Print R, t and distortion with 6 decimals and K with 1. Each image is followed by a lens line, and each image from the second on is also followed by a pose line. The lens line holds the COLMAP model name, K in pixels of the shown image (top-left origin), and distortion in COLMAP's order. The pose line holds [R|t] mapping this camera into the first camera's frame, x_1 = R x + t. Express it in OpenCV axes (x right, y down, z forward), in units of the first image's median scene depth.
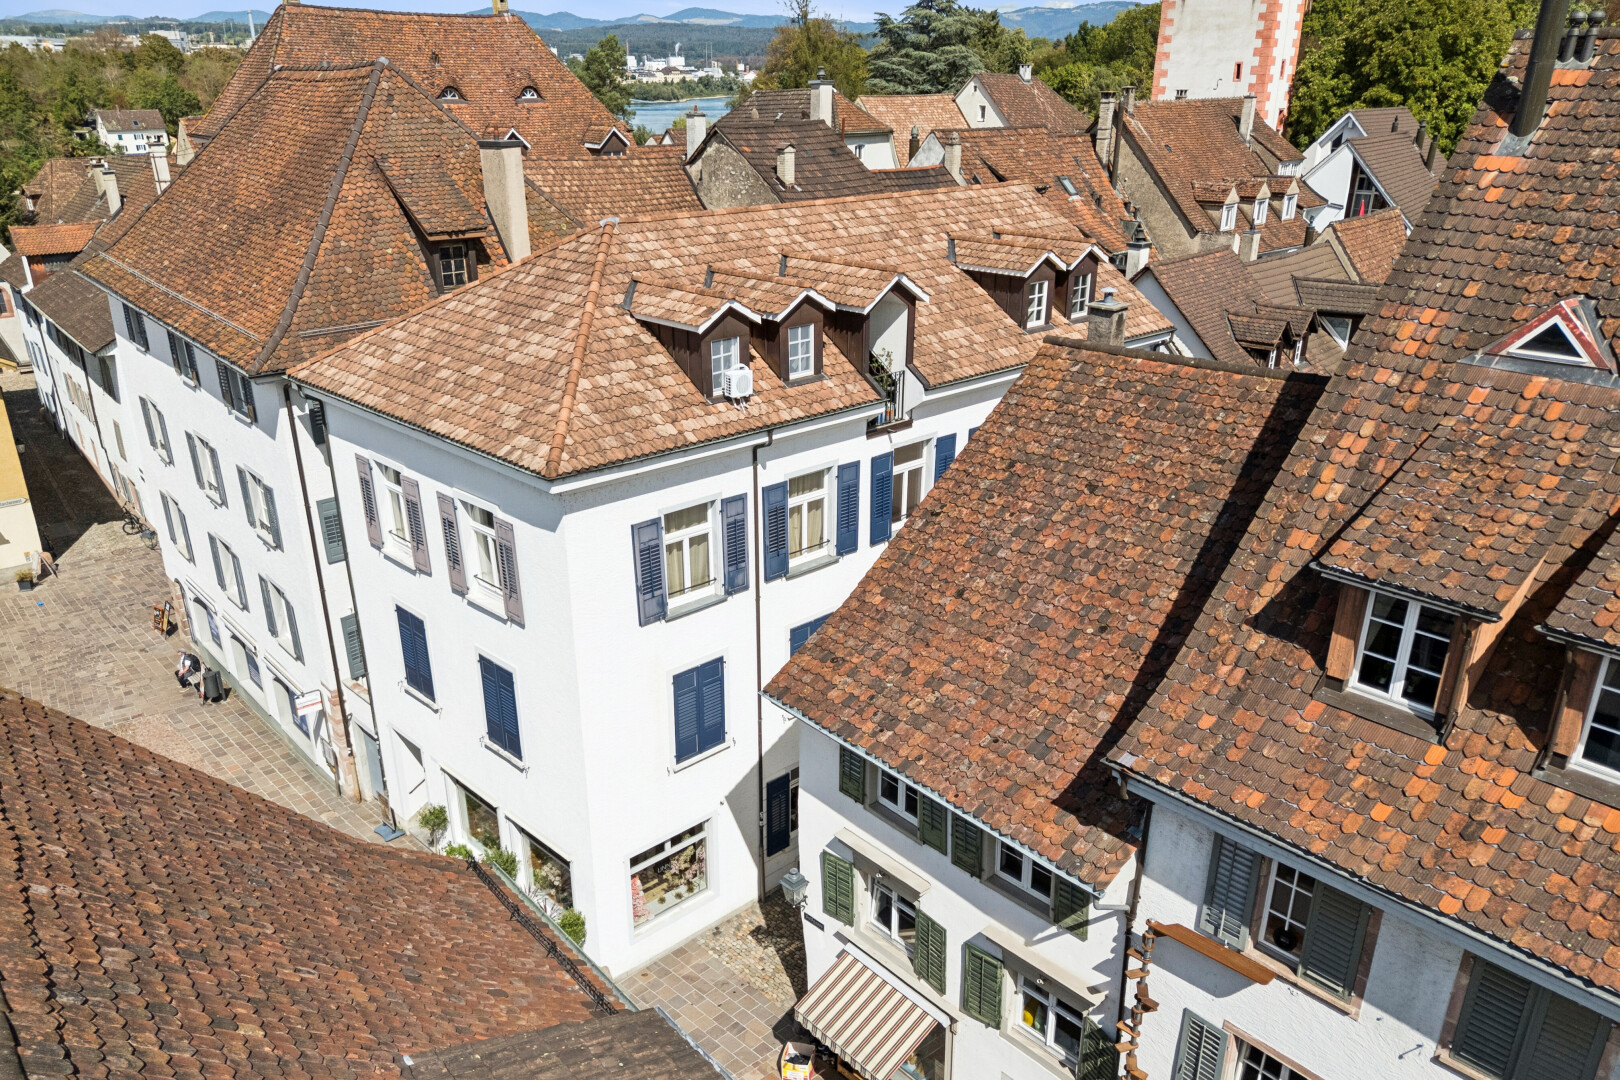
lens RADIAL K [[1118.0, 0, 813.8], [0, 1118.0, 544.6], [0, 0, 1]] dist [0.010476, -0.001654]
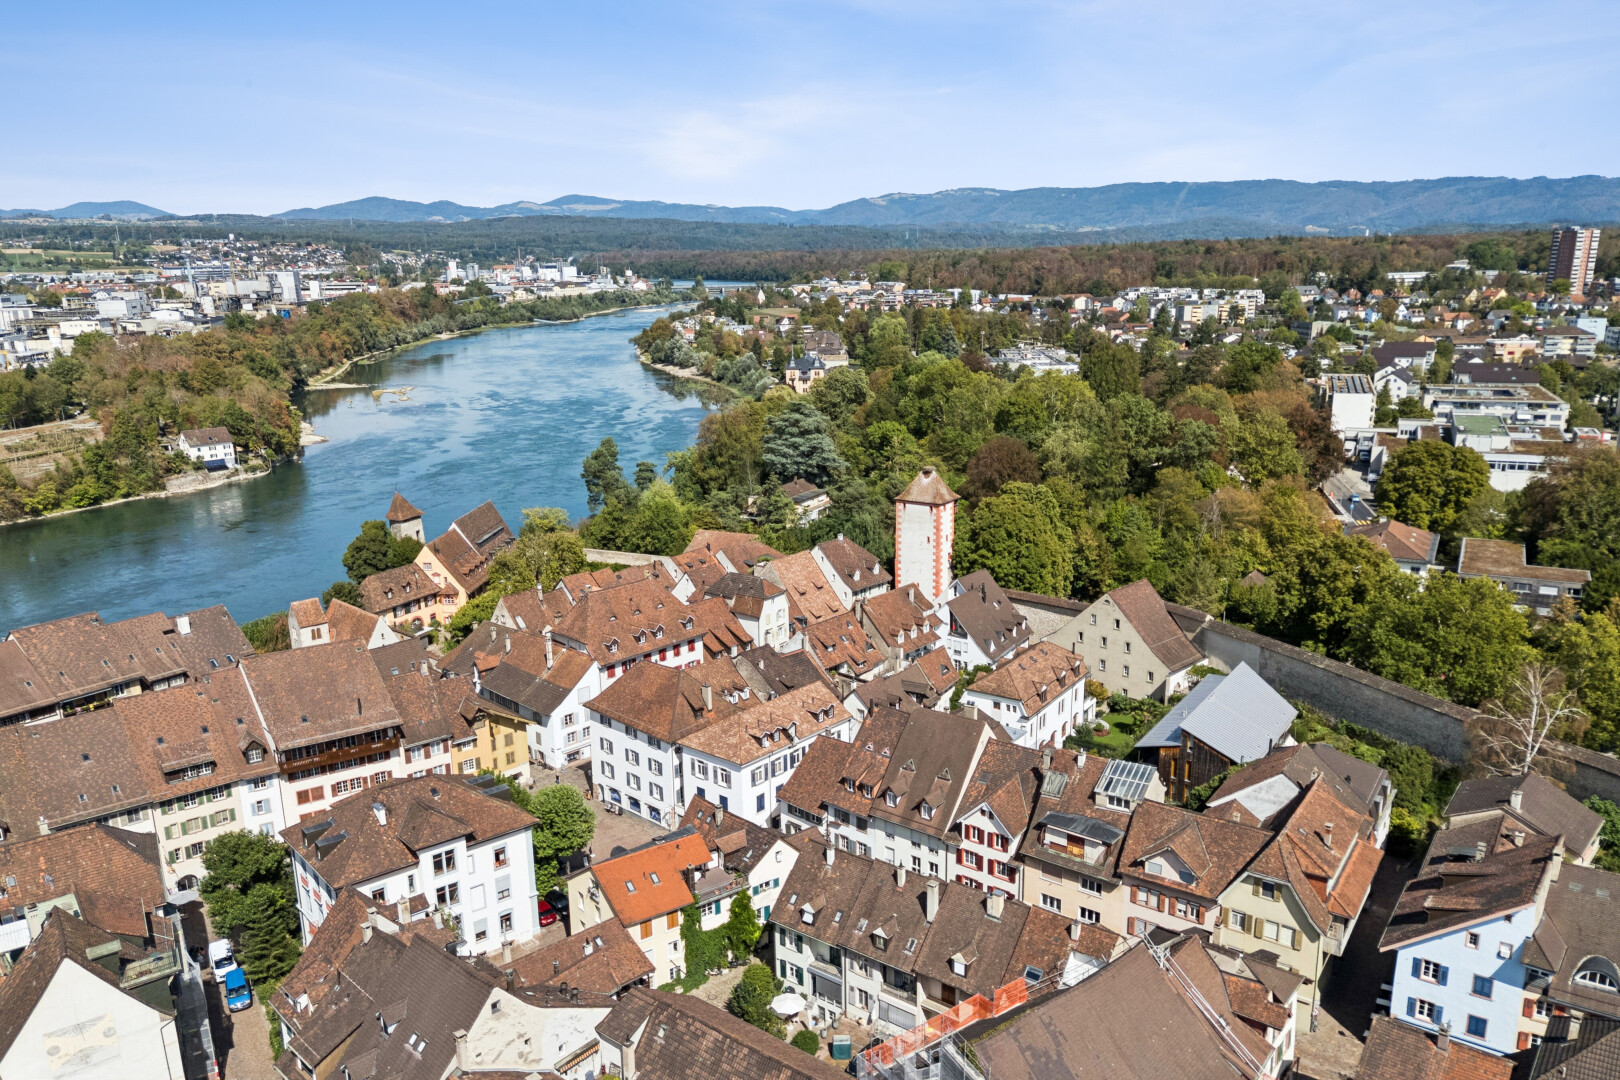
lens RADIAL K [[1118.0, 0, 803.5], [0, 1118.0, 549.8], [0, 0, 1]] dist [0.010476, -0.001654]
pose [[0.995381, -0.038046, 0.088143, -0.301618], [0.050159, 0.988942, -0.139564, -0.276997], [-0.081859, 0.143340, 0.986282, -4.214417]]
